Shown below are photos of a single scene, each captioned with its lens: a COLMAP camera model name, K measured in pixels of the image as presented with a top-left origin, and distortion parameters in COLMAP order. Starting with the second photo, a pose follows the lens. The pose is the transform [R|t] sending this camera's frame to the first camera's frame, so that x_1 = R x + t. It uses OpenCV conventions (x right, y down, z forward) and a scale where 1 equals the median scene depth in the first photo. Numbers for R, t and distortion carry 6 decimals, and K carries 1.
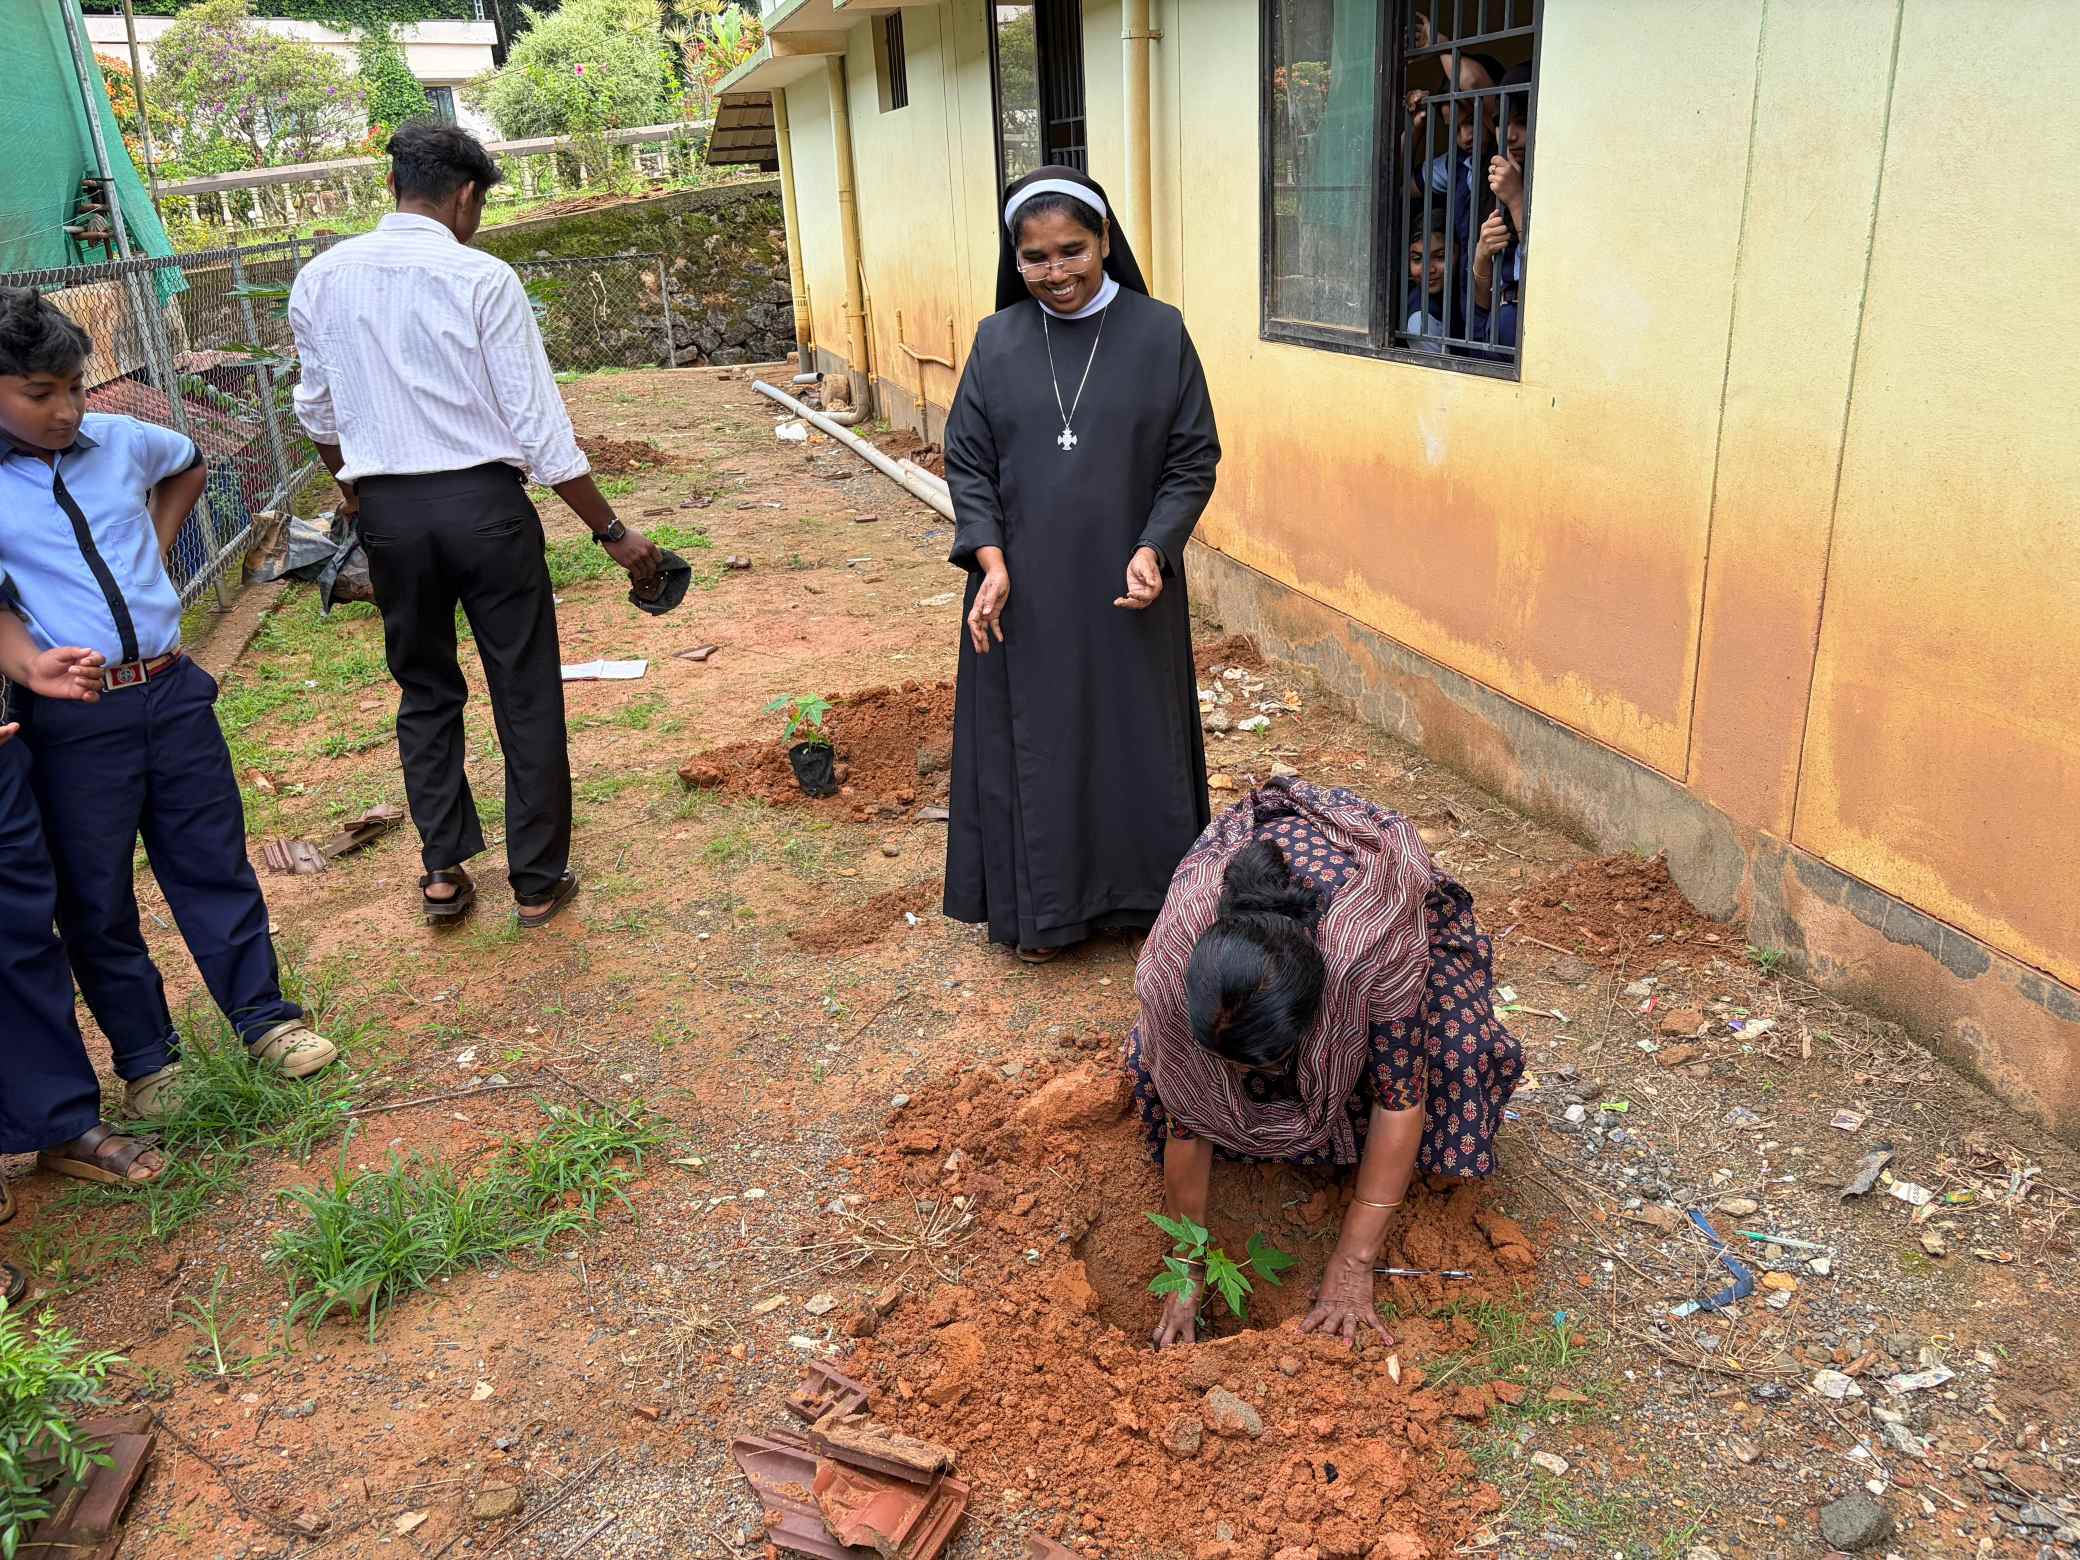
lens RADIAL K [[1556.7, 0, 1058.5], [0, 1556.7, 767.1], [0, 0, 1]] dist [0.040938, -0.046720]
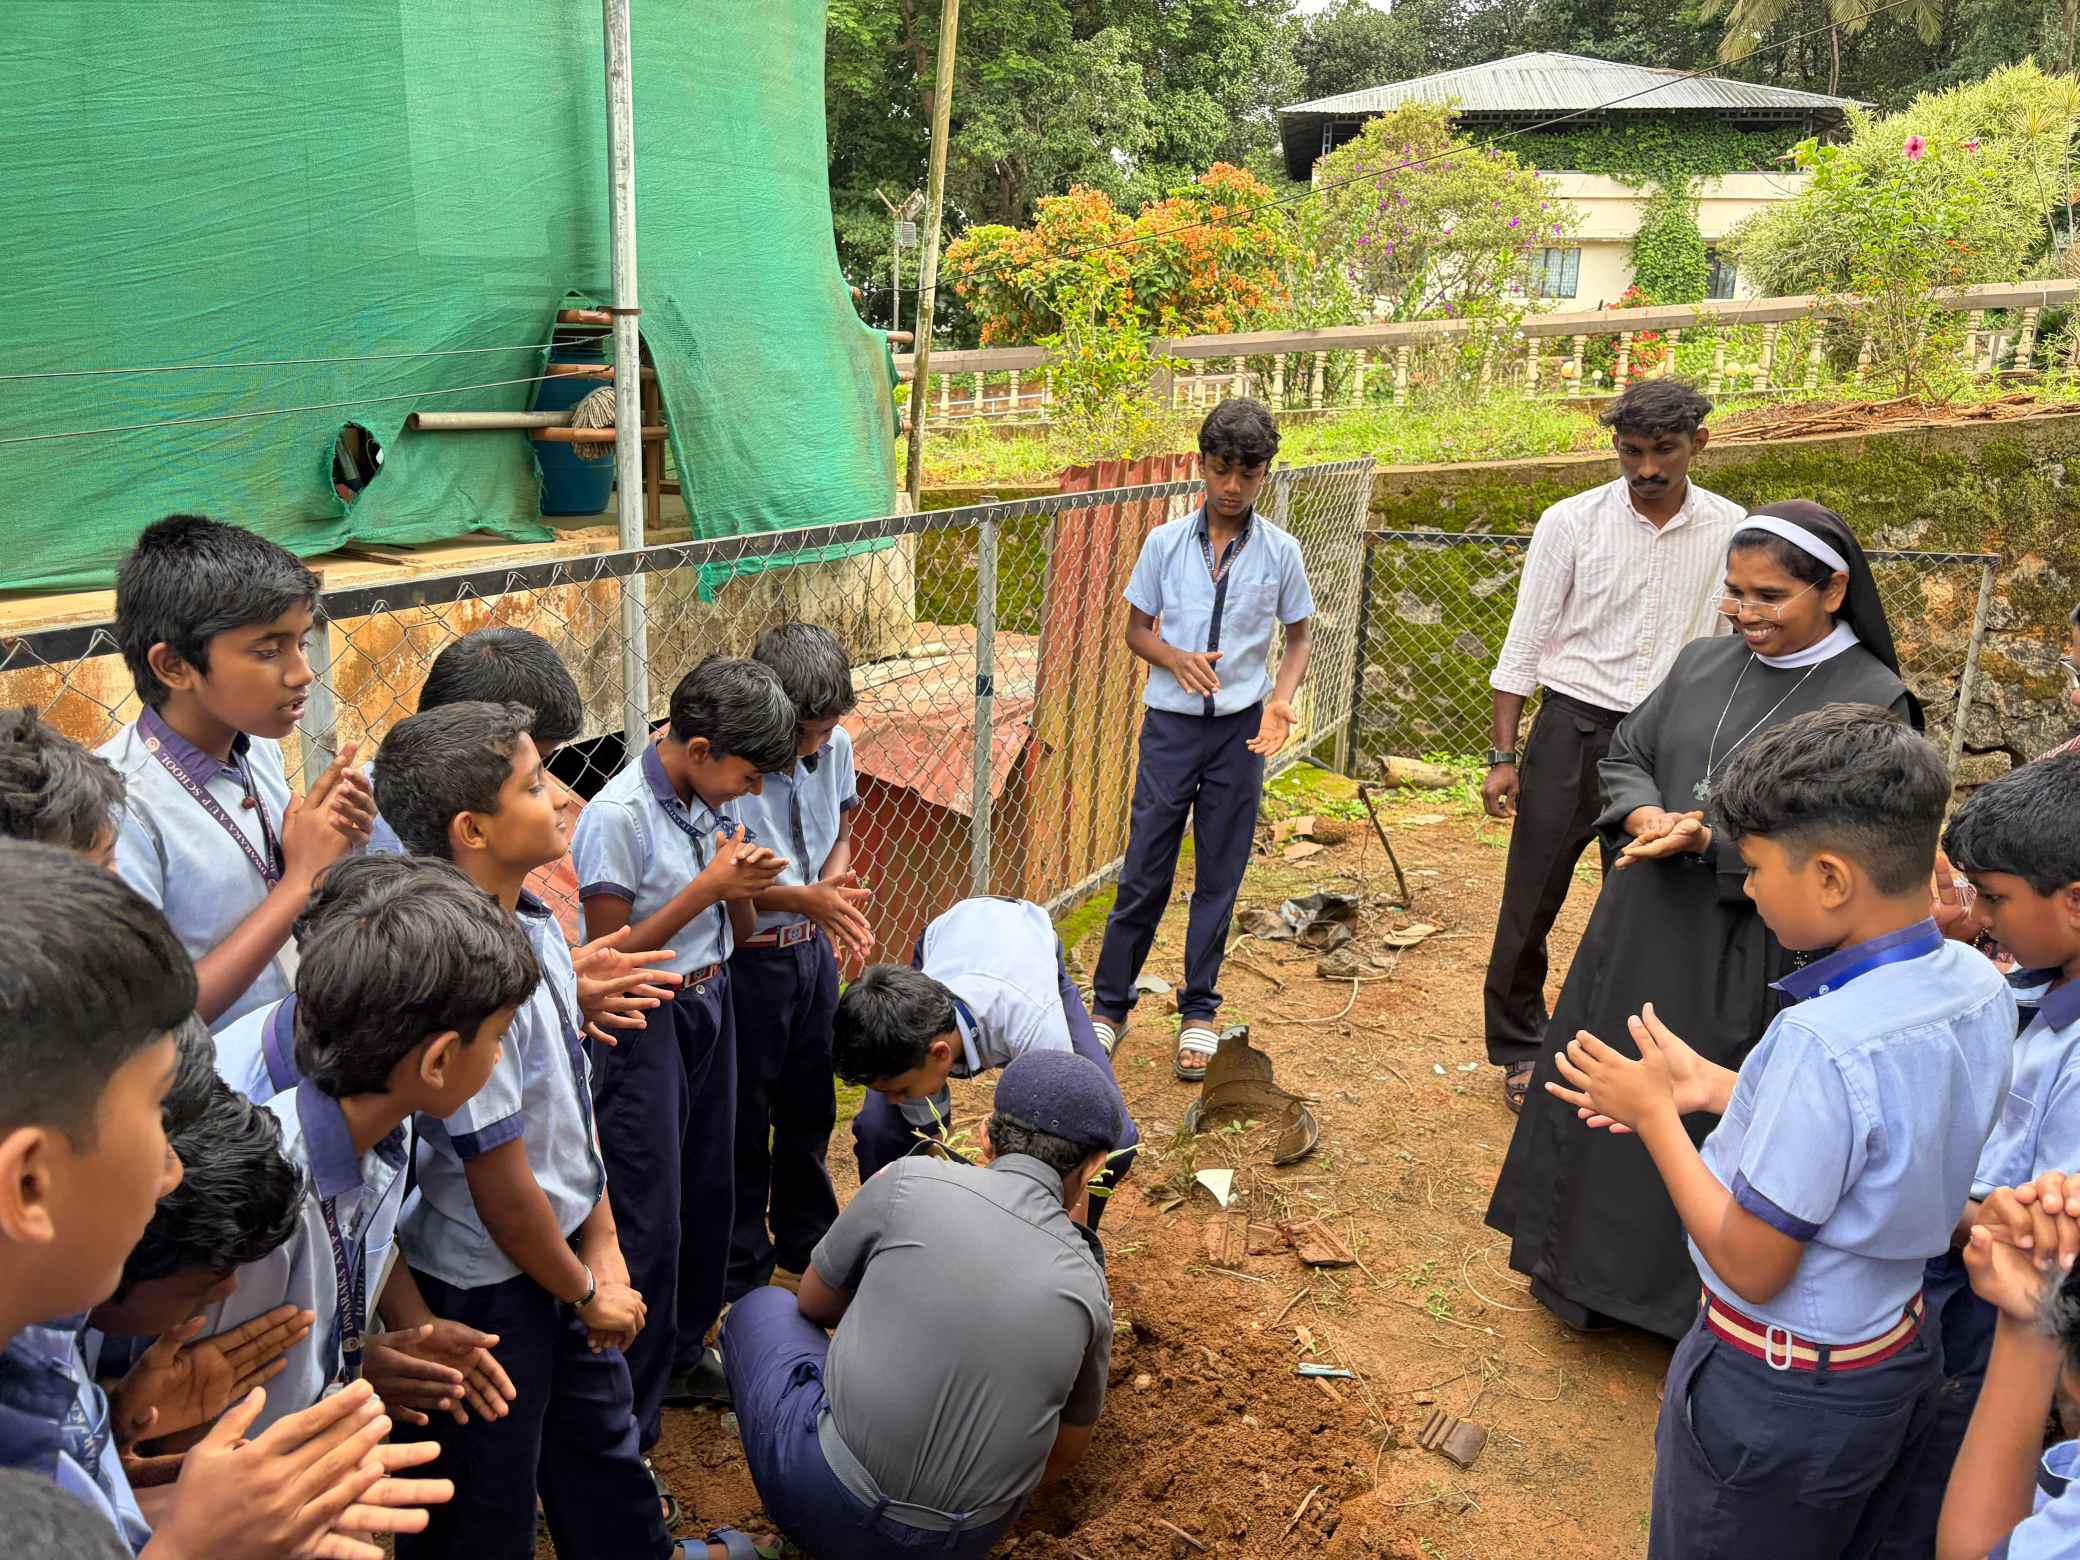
lens RADIAL K [[1556.7, 0, 1041.6], [0, 1556.7, 779.0], [0, 0, 1]] dist [0.040938, -0.046720]
pose [[0.729374, 0.235231, -0.642402, -0.255310], [-0.291970, 0.956245, 0.018653, -0.334850], [0.618682, 0.173957, 0.766141, 0.875048]]
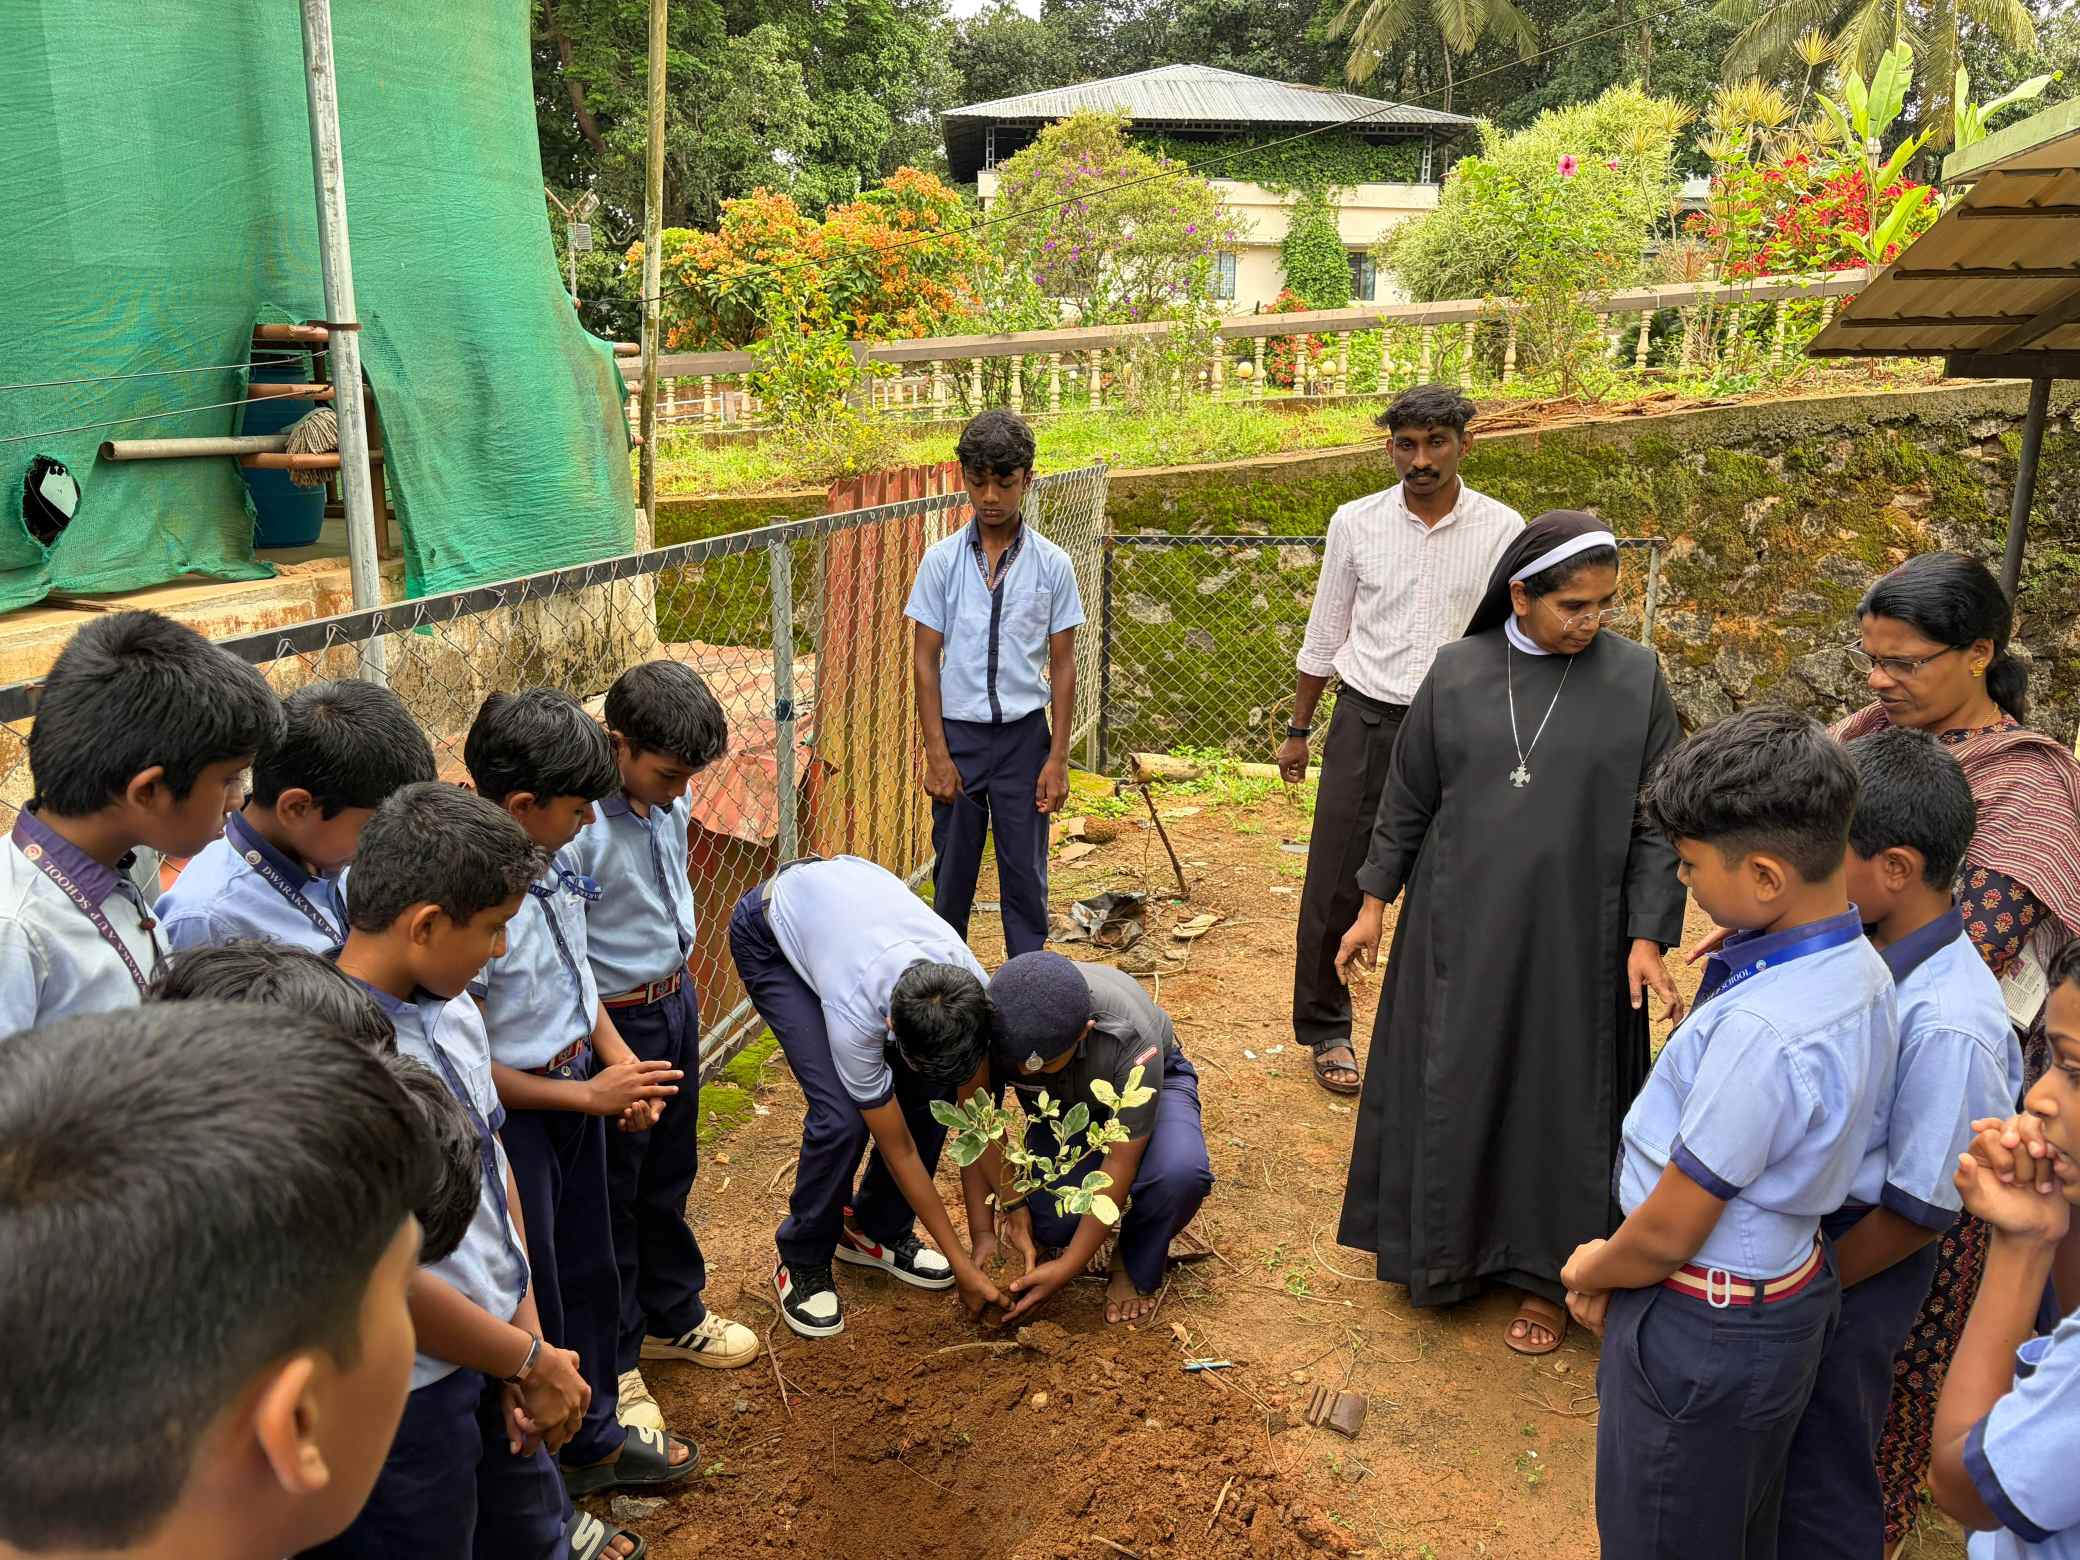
lens RADIAL K [[1556.7, 0, 1058.7], [0, 1556.7, 785.5], [0, 0, 1]] dist [0.040938, -0.046720]
pose [[0.857692, 0.185098, -0.479691, -0.278741], [-0.227492, 0.973280, -0.031200, -0.331304], [0.461099, 0.135886, 0.876882, 0.859887]]
